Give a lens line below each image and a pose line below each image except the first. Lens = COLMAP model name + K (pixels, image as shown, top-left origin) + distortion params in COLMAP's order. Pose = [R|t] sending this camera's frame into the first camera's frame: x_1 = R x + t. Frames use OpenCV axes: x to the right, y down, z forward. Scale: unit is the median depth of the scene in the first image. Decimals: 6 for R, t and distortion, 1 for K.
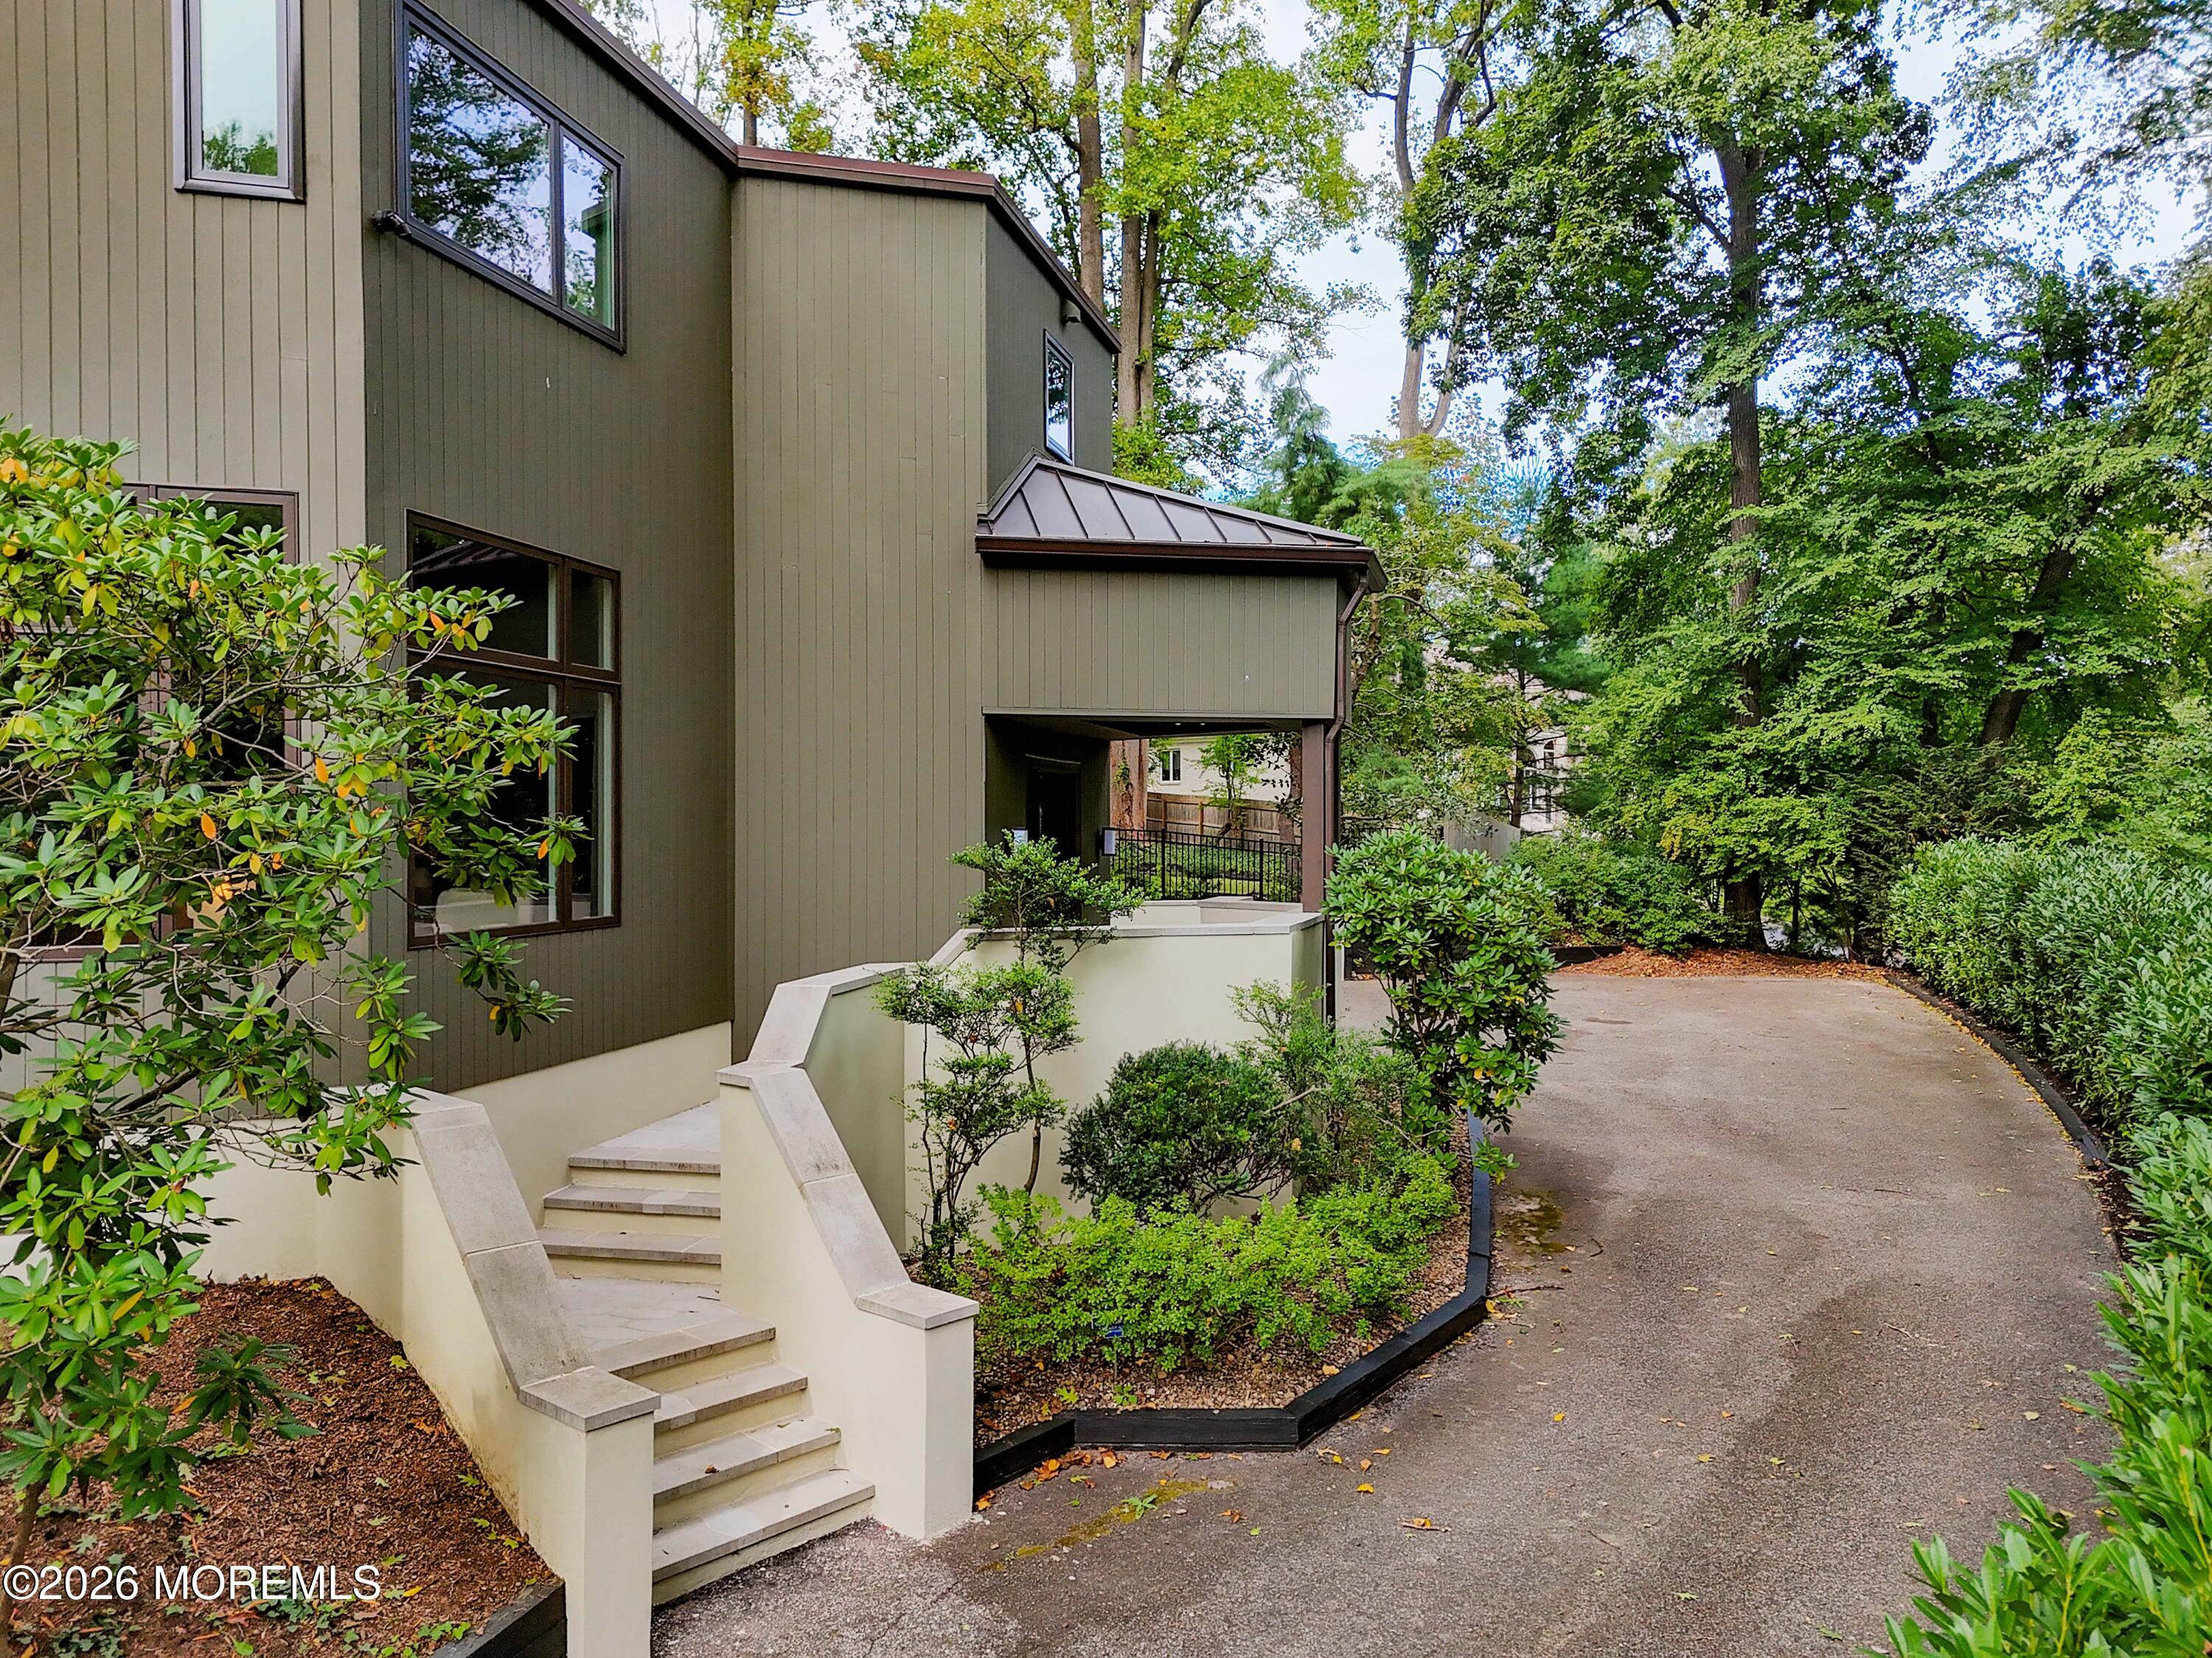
lens RADIAL K [[1643.0, 0, 1106.0], [0, 1643.0, 829.0], [0, 0, 1]] dist [0.095728, -0.044841]
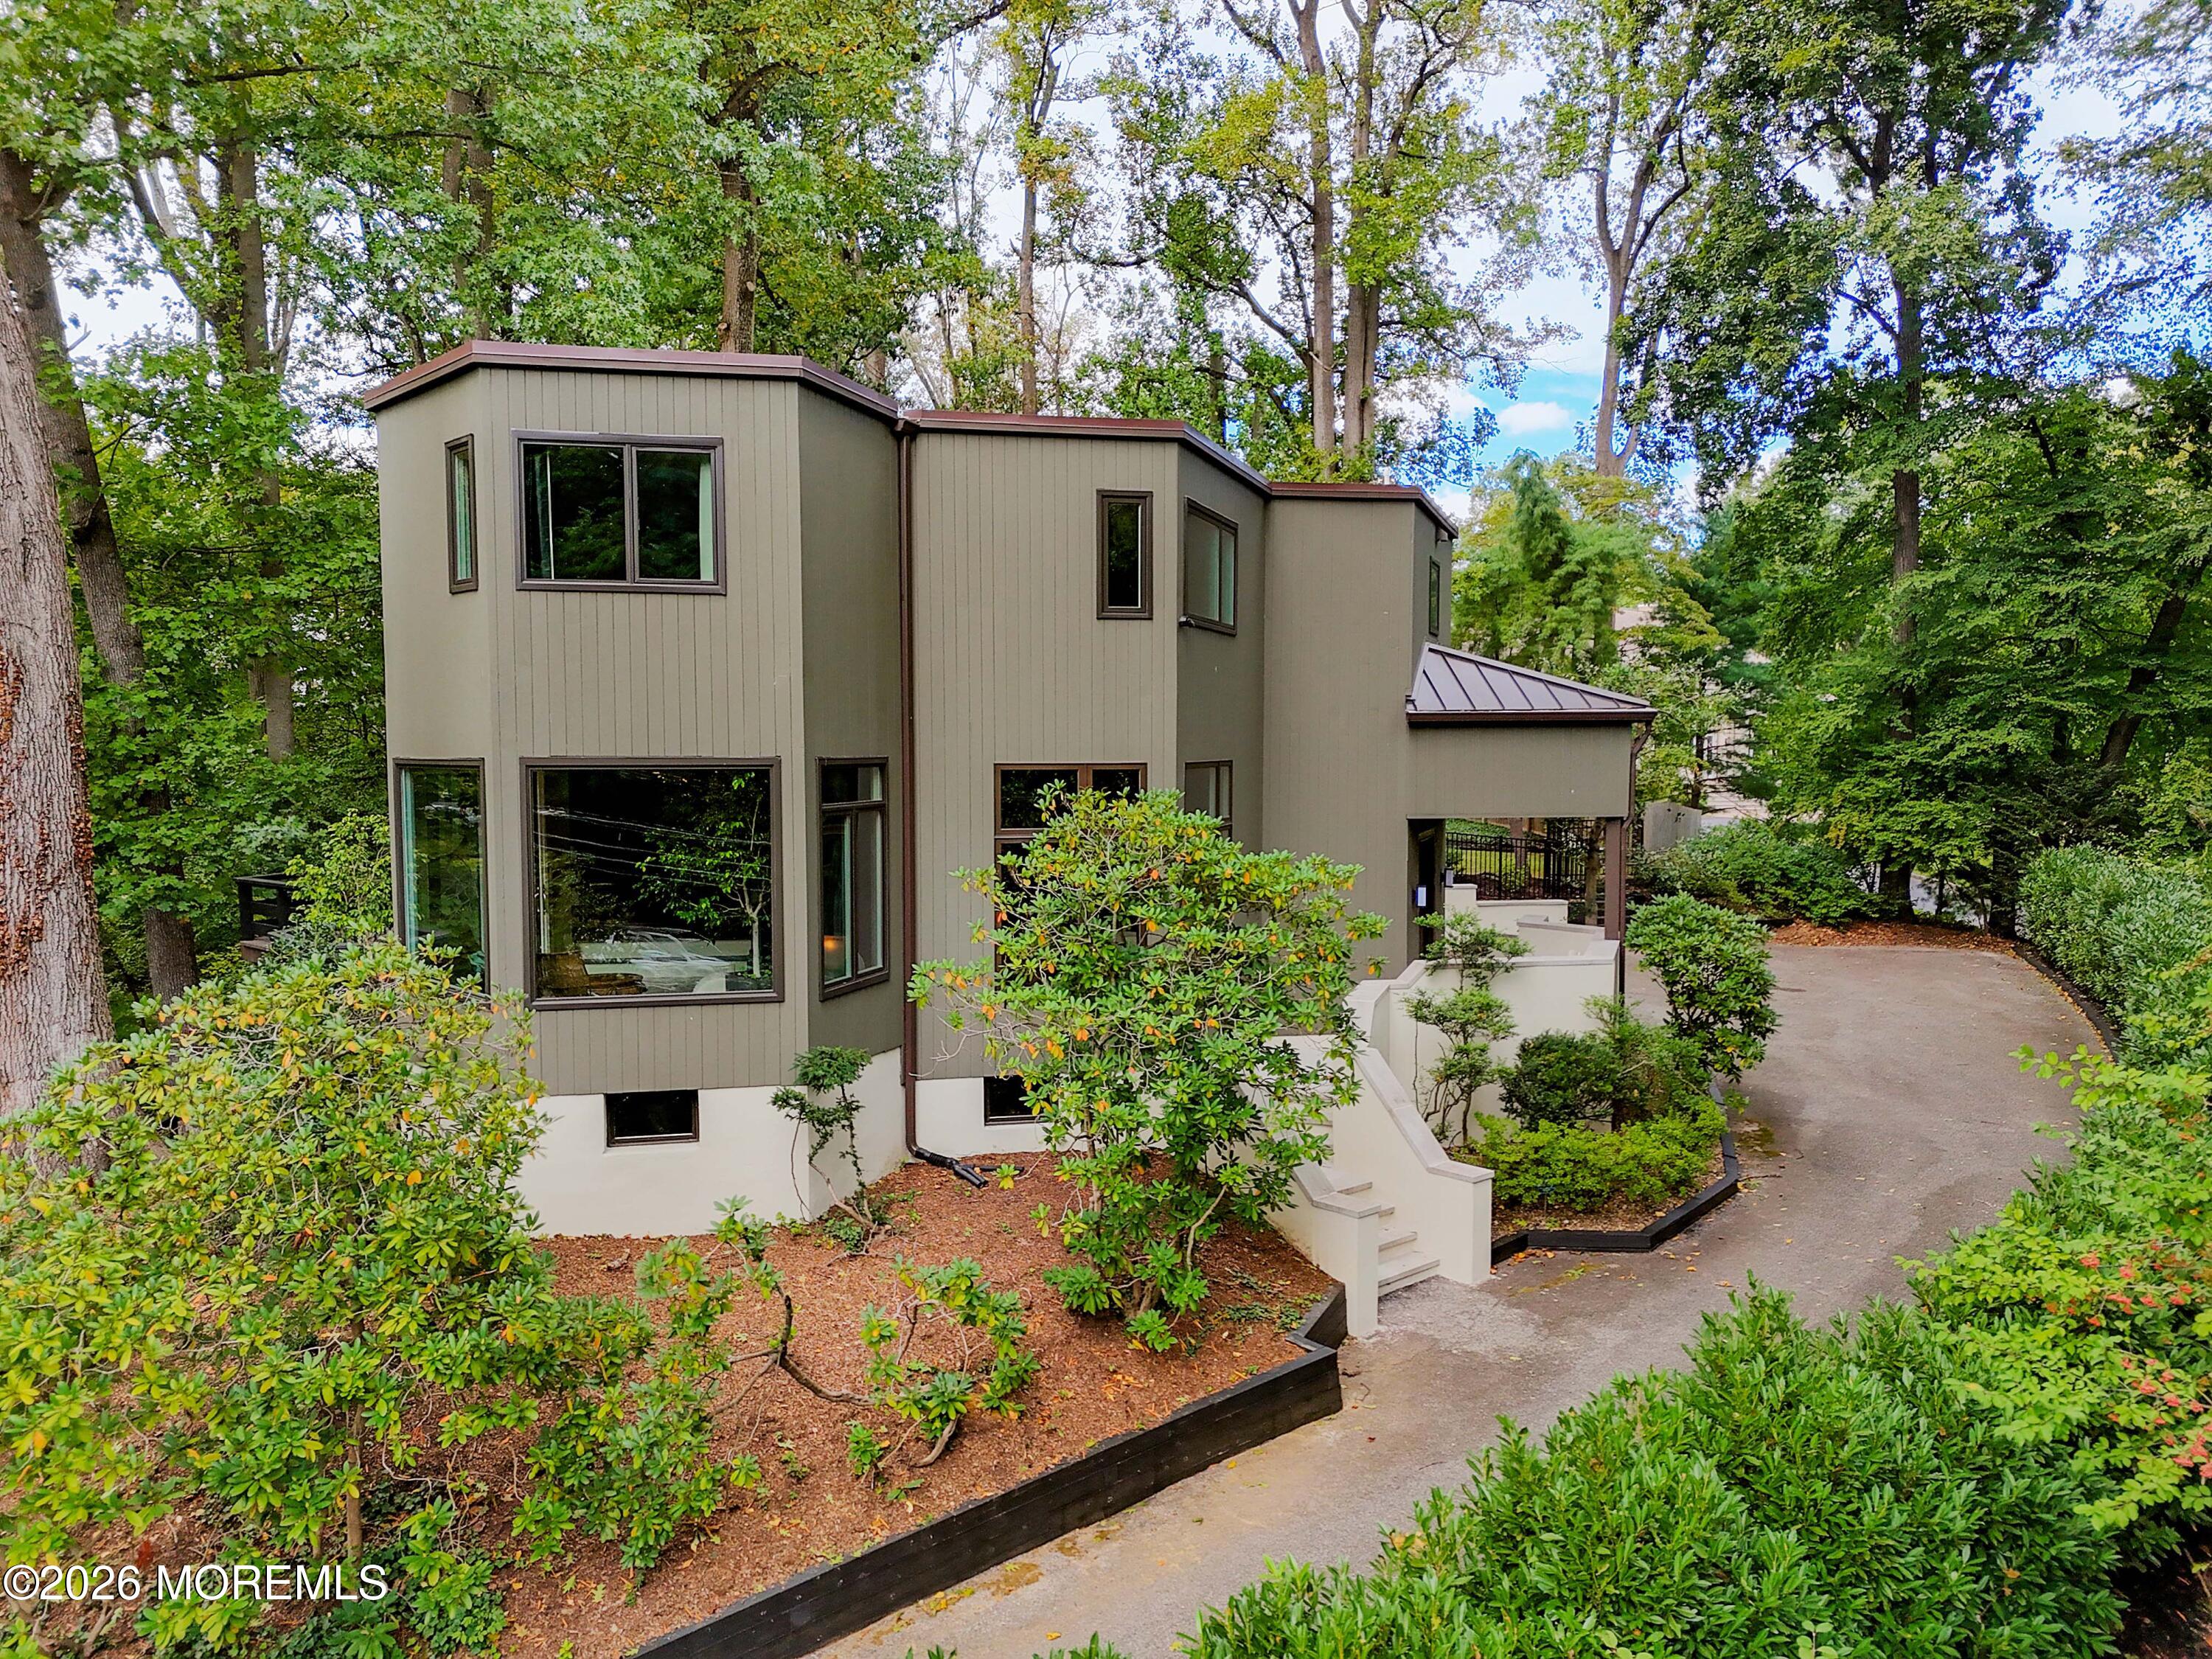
lens RADIAL K [[1661.3, 0, 1106.0], [0, 1661.3, 829.5], [0, 0, 1]] dist [0.019965, 0.066100]
pose [[0.997169, 0.003461, -0.075110, -0.114904], [0.000310, 0.998743, 0.050131, -0.065818], [0.075189, -0.050012, 0.995914, -0.294637]]
